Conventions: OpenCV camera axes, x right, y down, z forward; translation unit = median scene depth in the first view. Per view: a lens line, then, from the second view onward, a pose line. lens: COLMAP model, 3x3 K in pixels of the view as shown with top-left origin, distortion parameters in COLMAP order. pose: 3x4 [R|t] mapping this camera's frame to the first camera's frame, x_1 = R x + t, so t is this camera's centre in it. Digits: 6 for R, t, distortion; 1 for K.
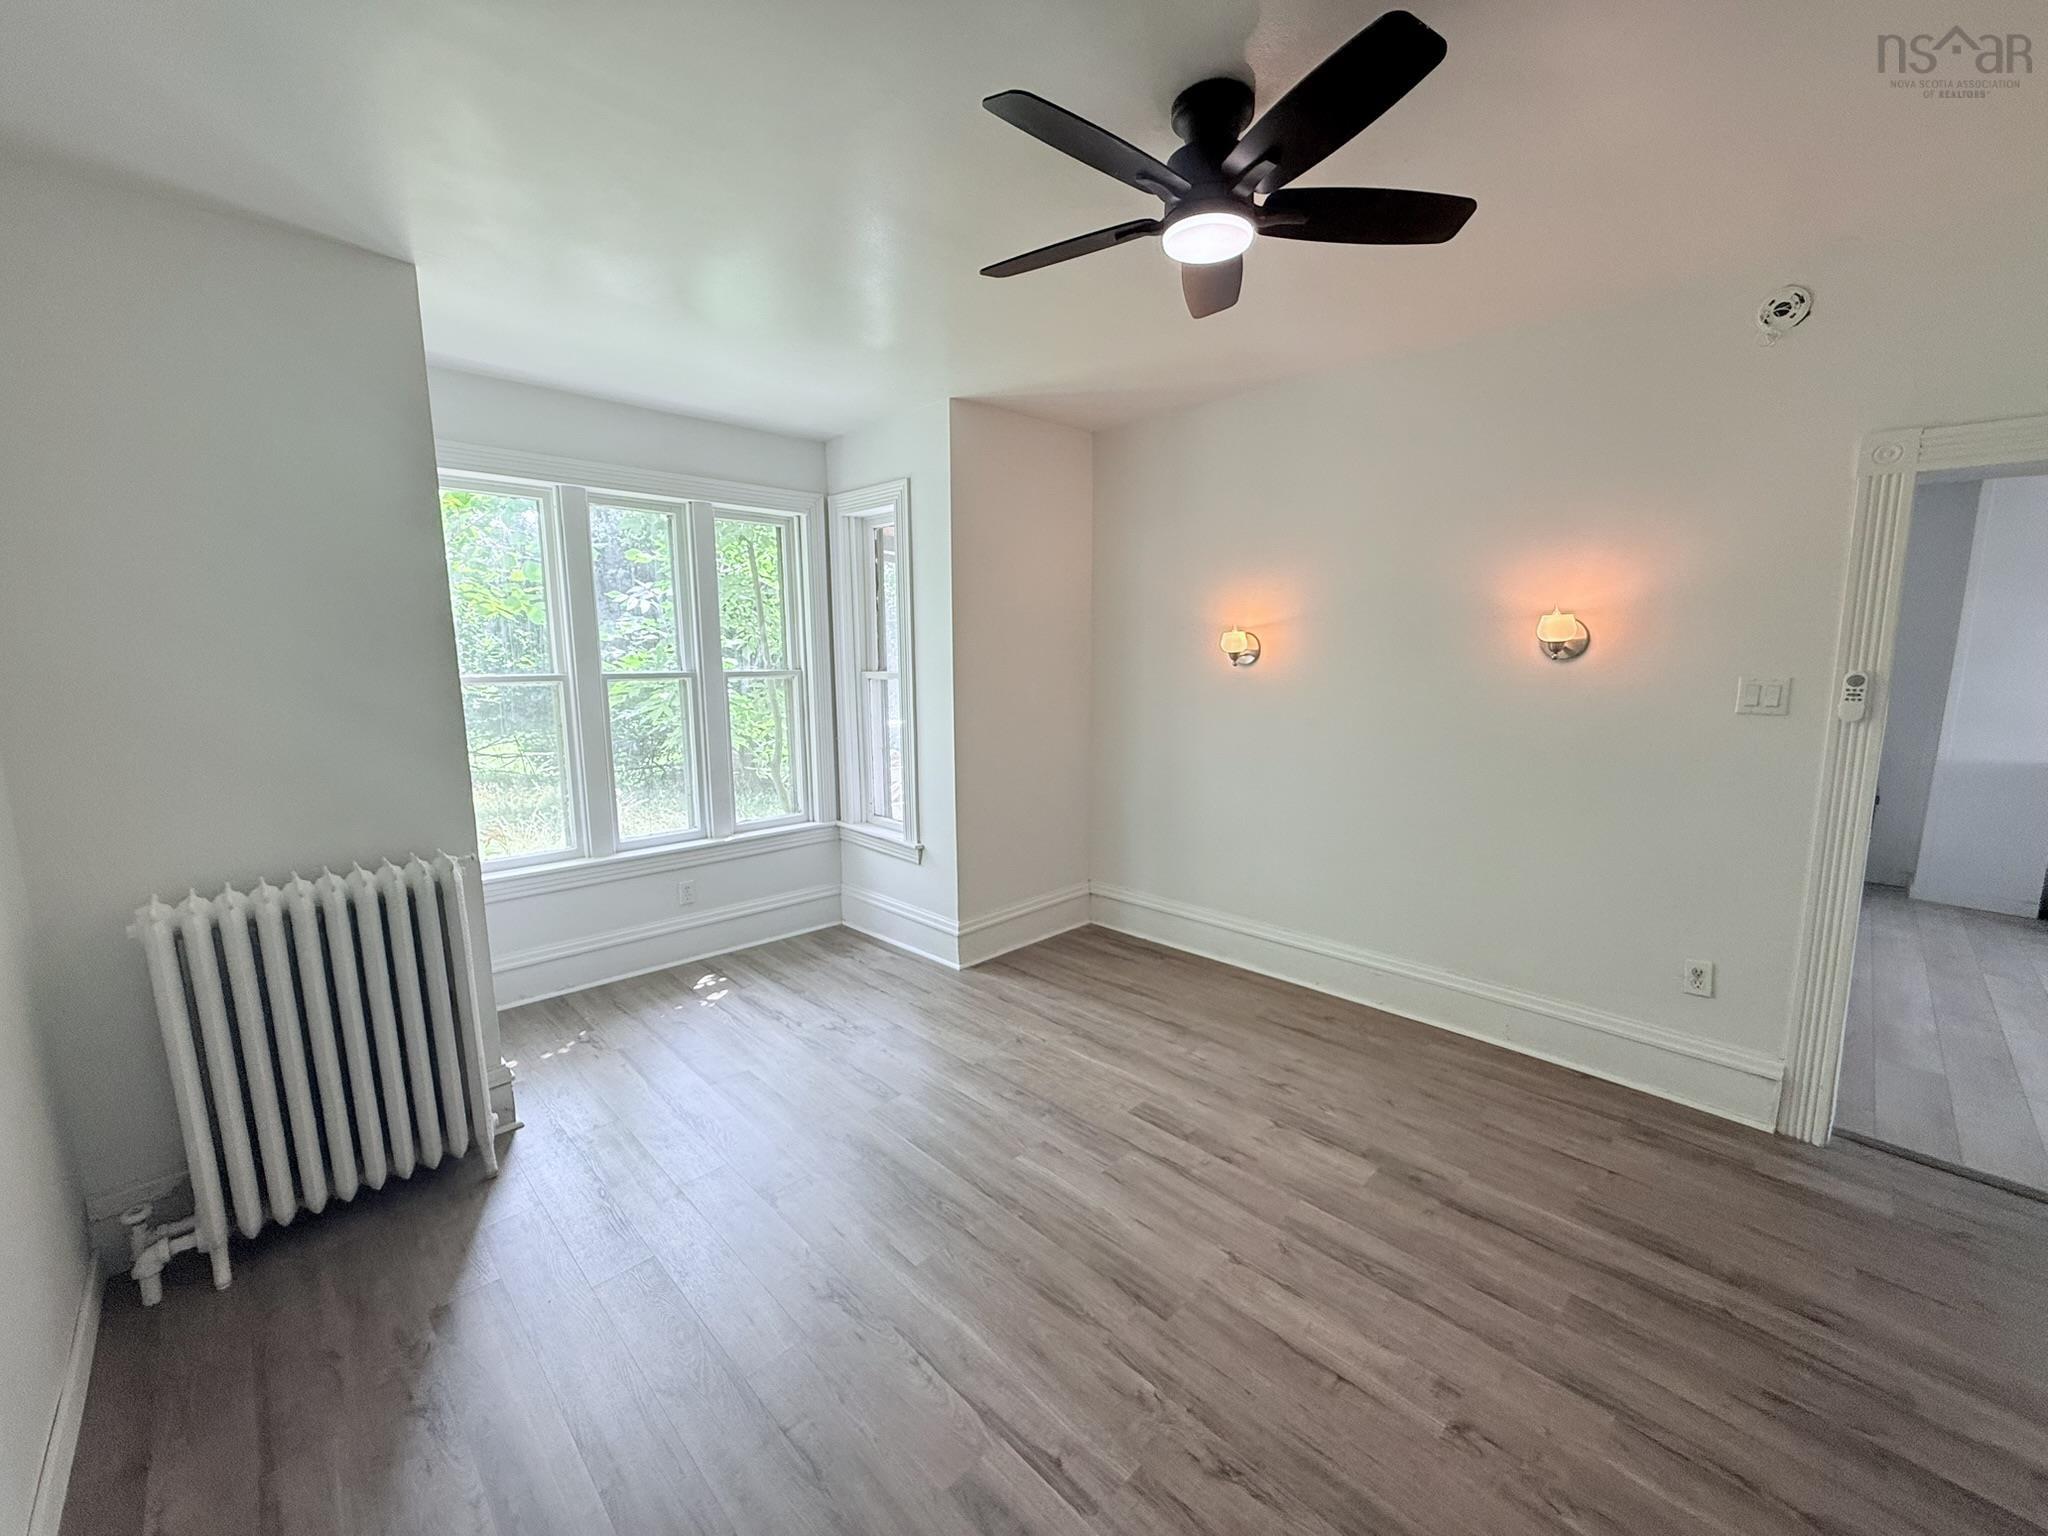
lens RADIAL K [[817.7, 0, 1021.5], [0, 817.7, 763.3], [0, 0, 1]] dist [-0.001487, 0.000128]
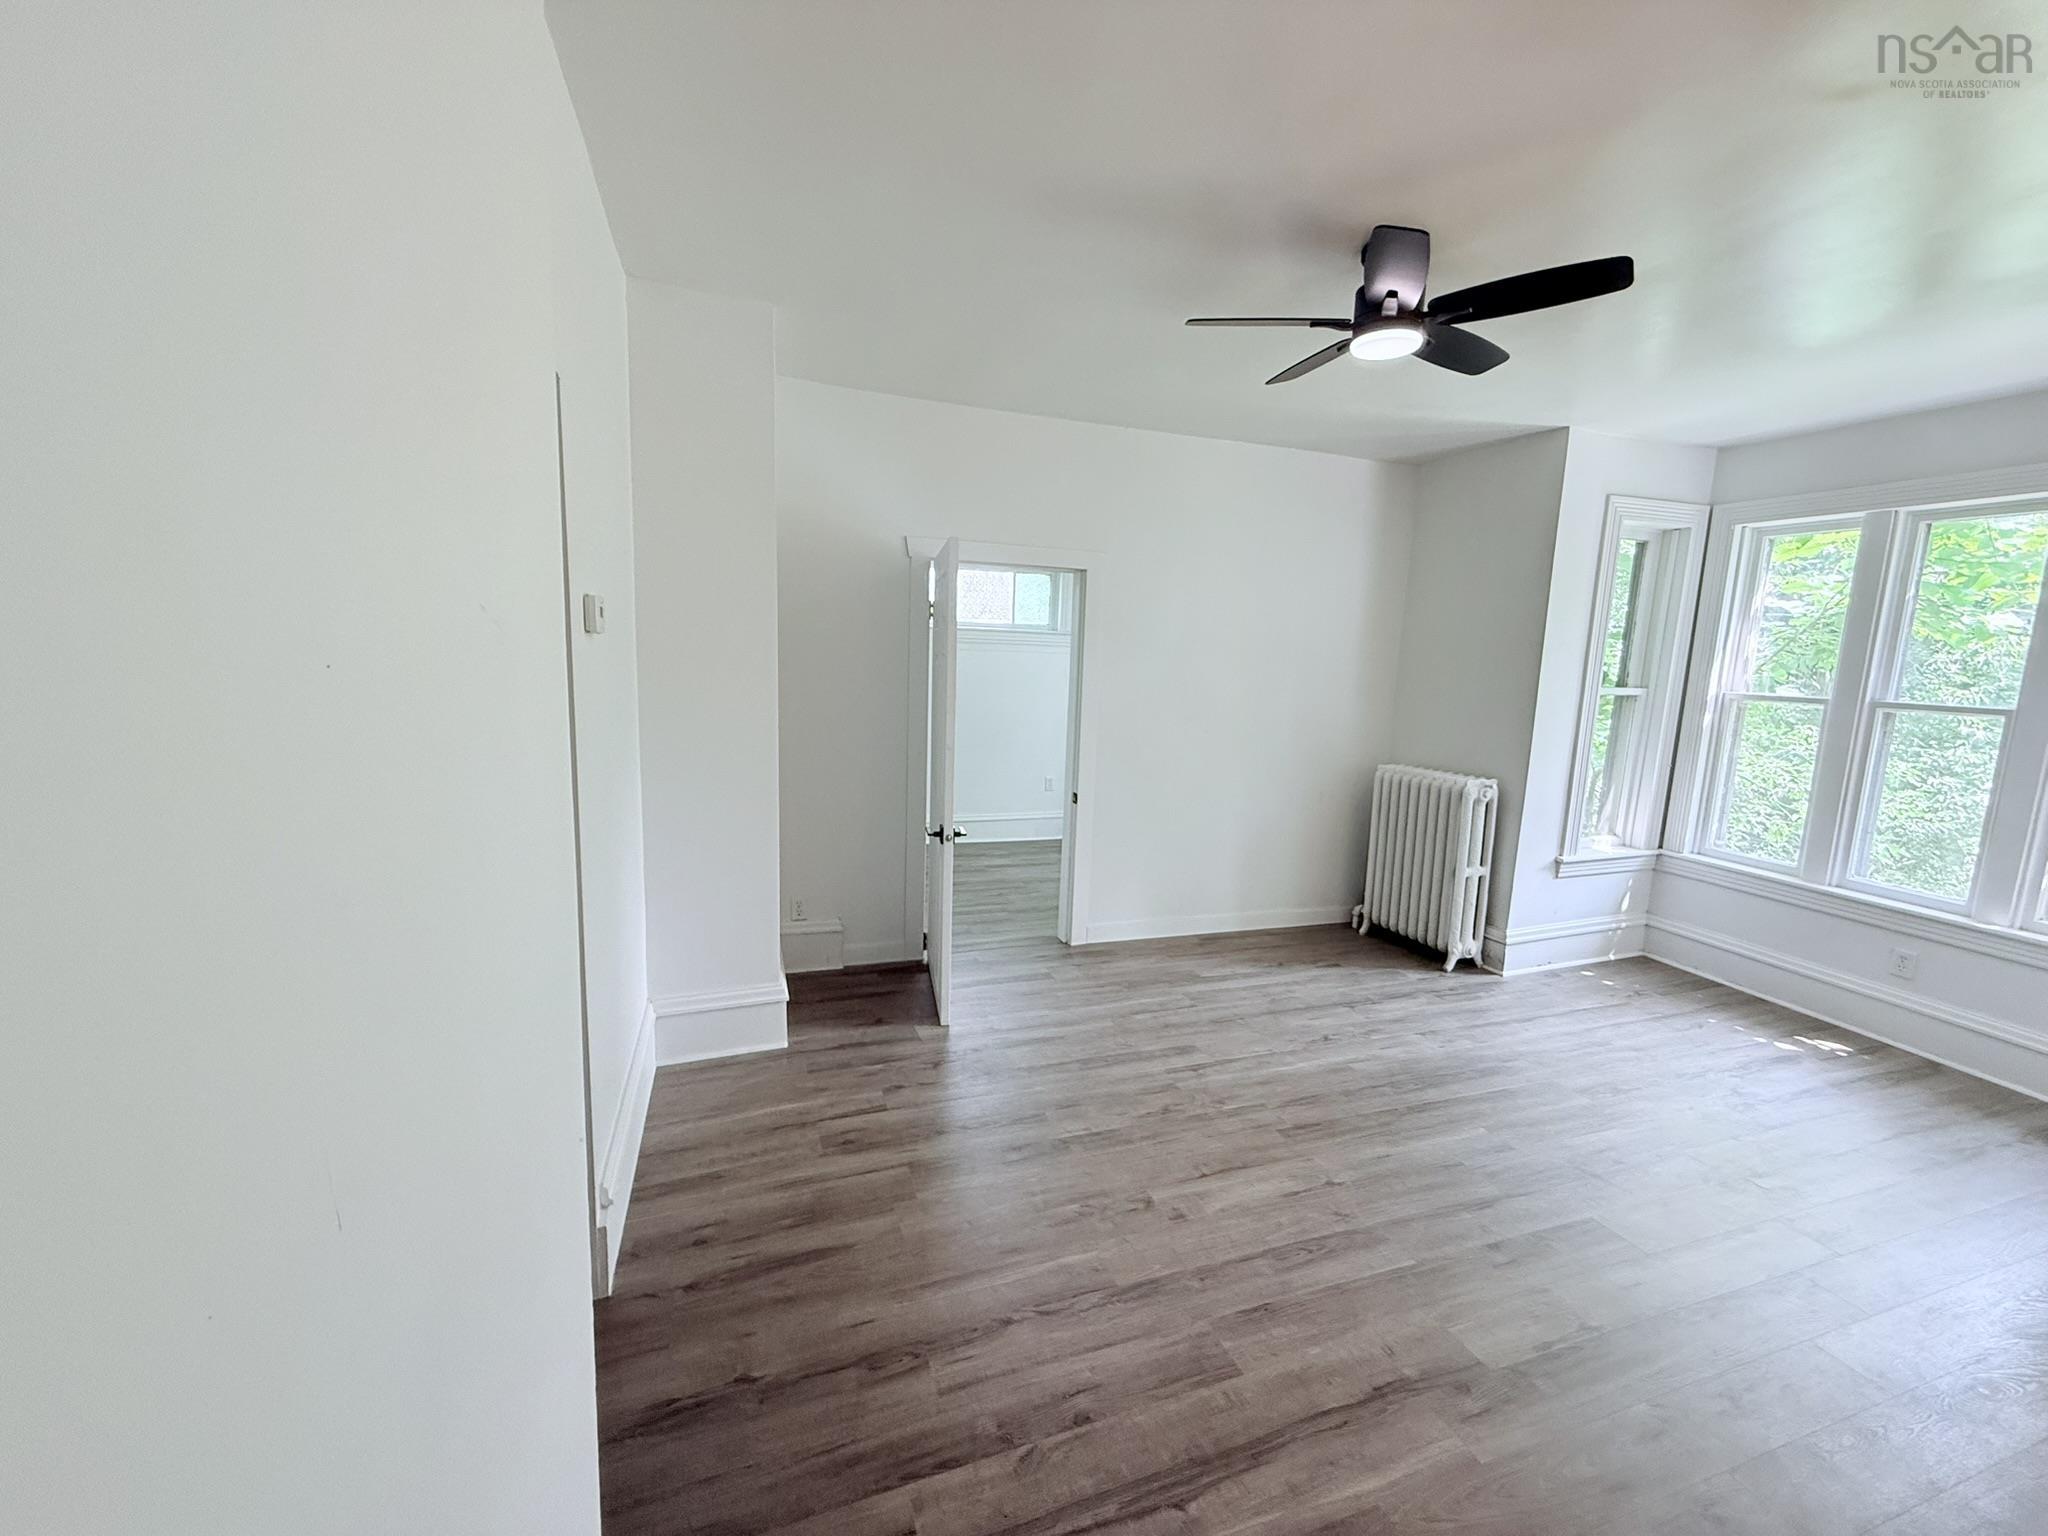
lens RADIAL K [[817.7, 0, 1021.5], [0, 817.7, 763.3], [0, 0, 1]] dist [-0.001487, 0.000128]
pose [[-0.424306, 0.111297, -0.898653, 1.205538], [-0.162560, 0.966933, 0.196507, -0.100282], [0.890808, 0.229464, -0.392183, 0.792437]]
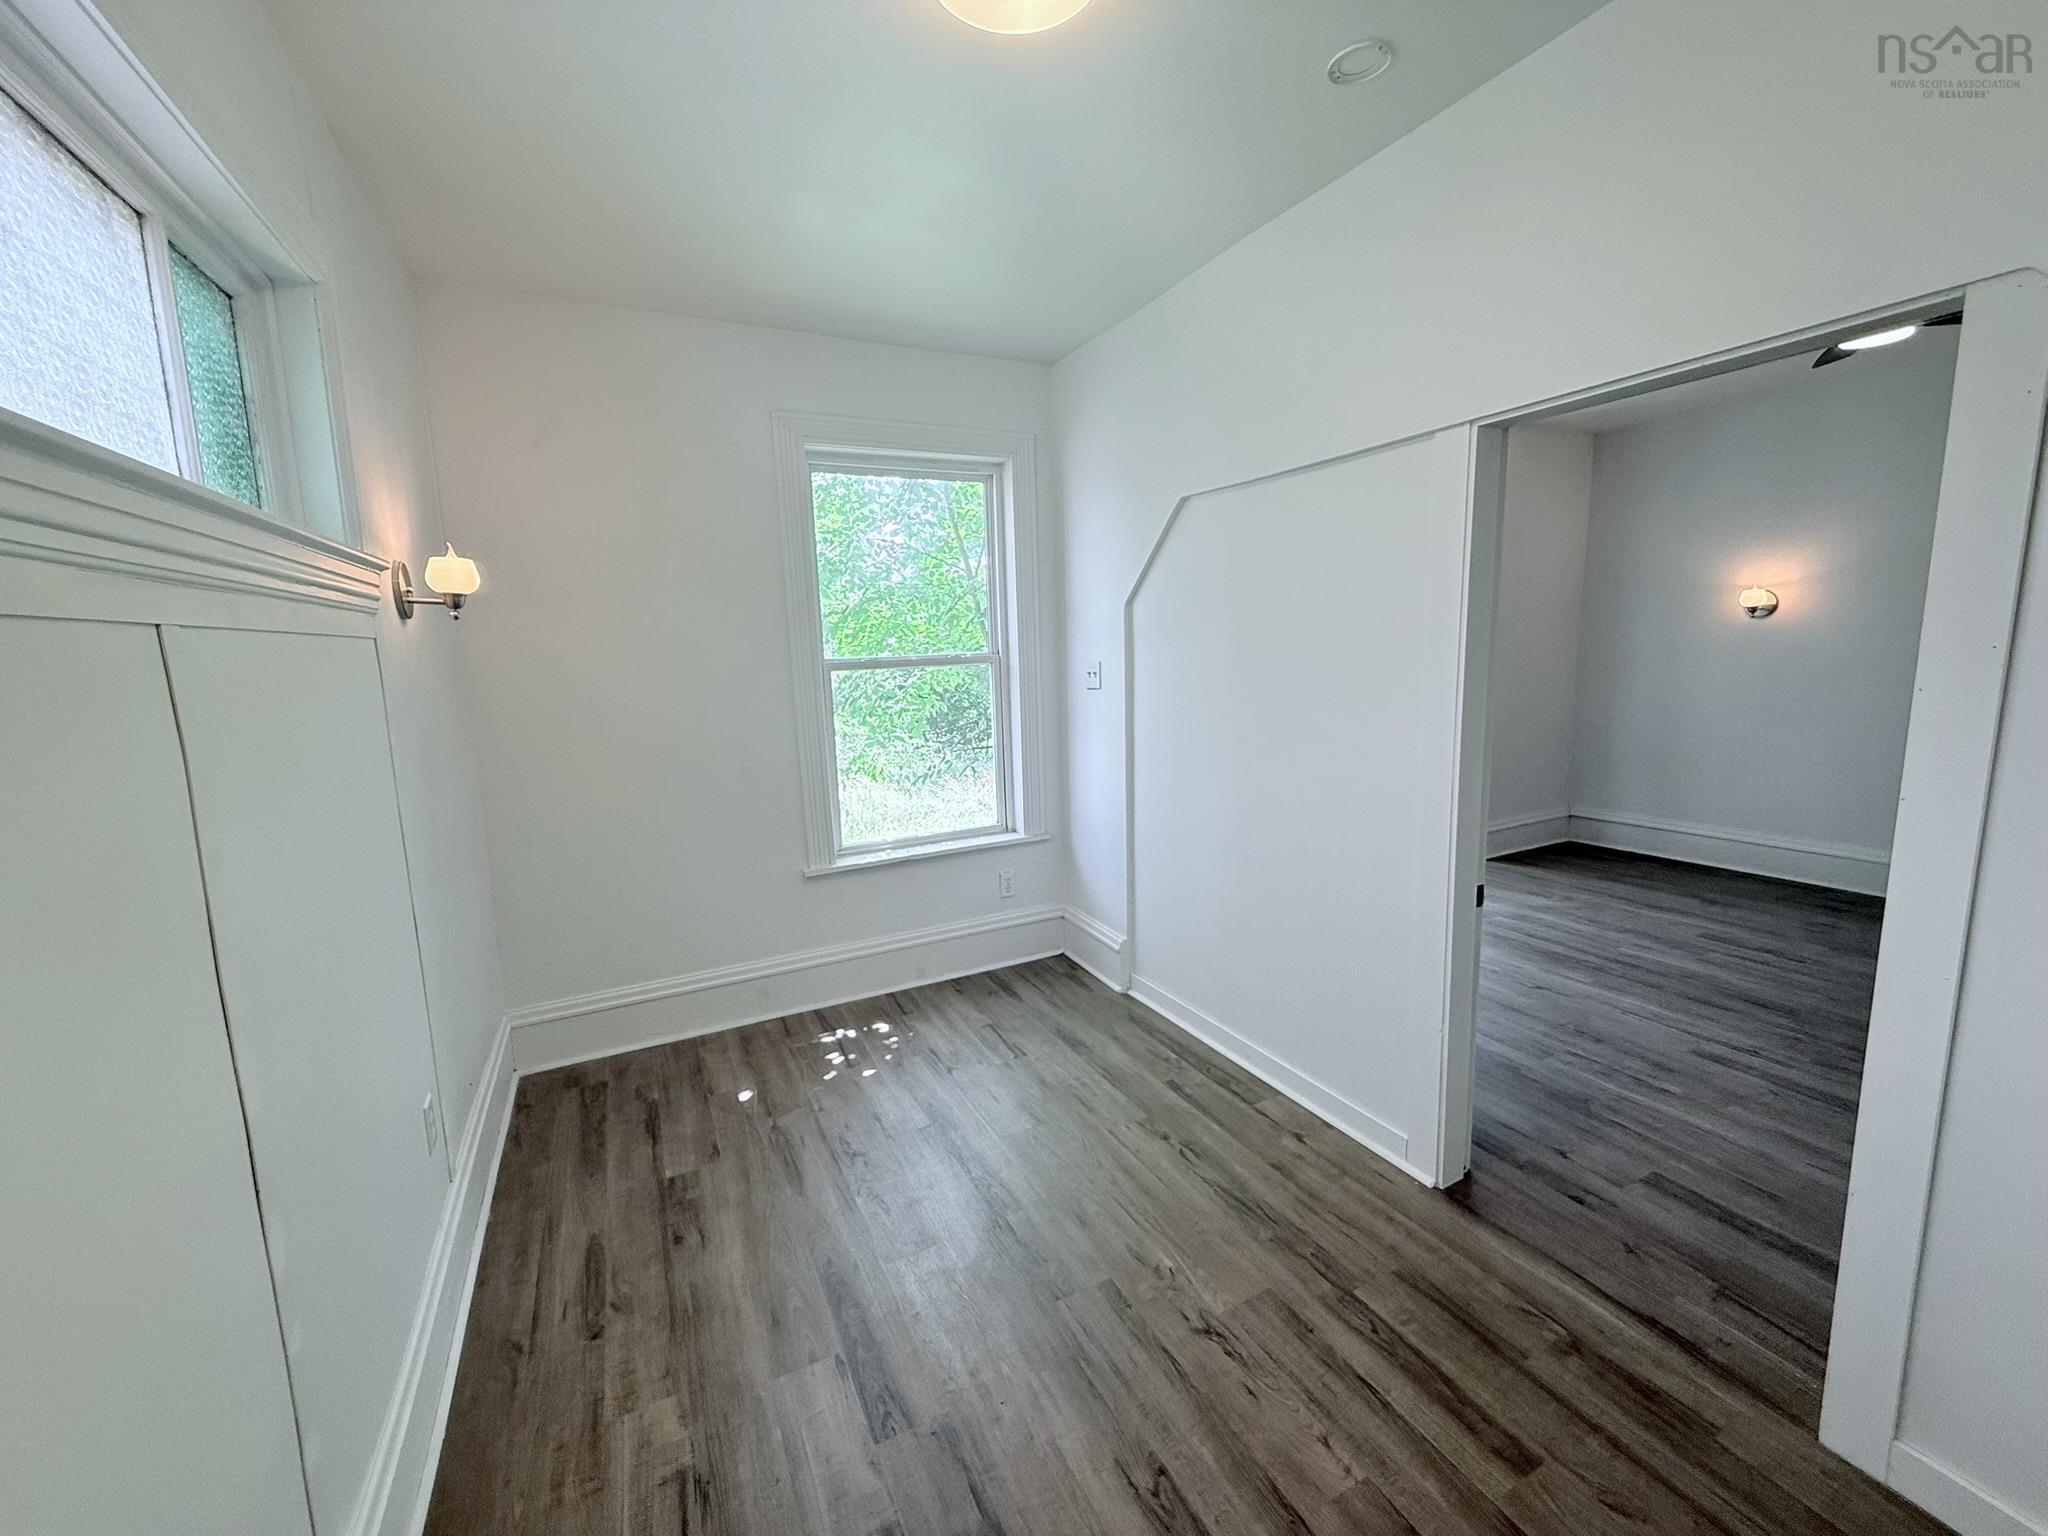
lens RADIAL K [[817.7, 0, 1021.5], [0, 817.7, 763.3], [0, 0, 1]] dist [-0.001487, 0.000128]
pose [[0.952084, 0.020303, -0.305162, -0.608358], [-0.016892, 0.999762, 0.013814, 0.150866], [0.305369, -0.007997, 0.952200, -0.753812]]
